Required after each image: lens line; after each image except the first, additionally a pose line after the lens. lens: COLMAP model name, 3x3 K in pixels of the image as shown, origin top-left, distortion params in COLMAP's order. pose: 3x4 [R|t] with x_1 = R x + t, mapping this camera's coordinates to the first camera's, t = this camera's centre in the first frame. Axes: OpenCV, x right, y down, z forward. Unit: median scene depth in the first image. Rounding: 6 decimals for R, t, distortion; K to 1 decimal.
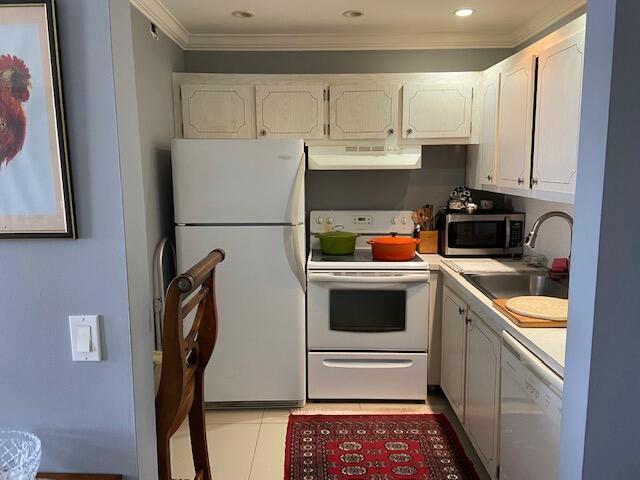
lens RADIAL K [[488.7, 0, 321.4], [0, 488.7, 232.6], [0, 0, 1]] dist [0.134716, -0.163919]
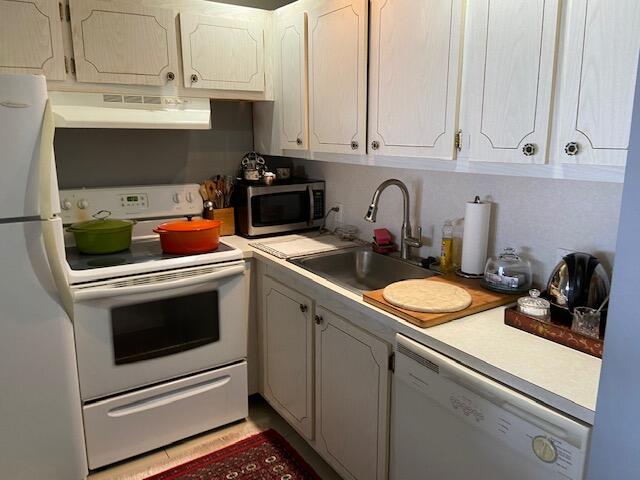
lens RADIAL K [[488.7, 0, 321.4], [0, 488.7, 232.6], [0, 0, 1]] dist [0.134716, -0.163919]
pose [[0.841325, -0.105490, 0.530136, -0.083983], [0.068486, 0.993671, 0.089040, -0.026327], [-0.536174, -0.038605, 0.843224, 0.249125]]
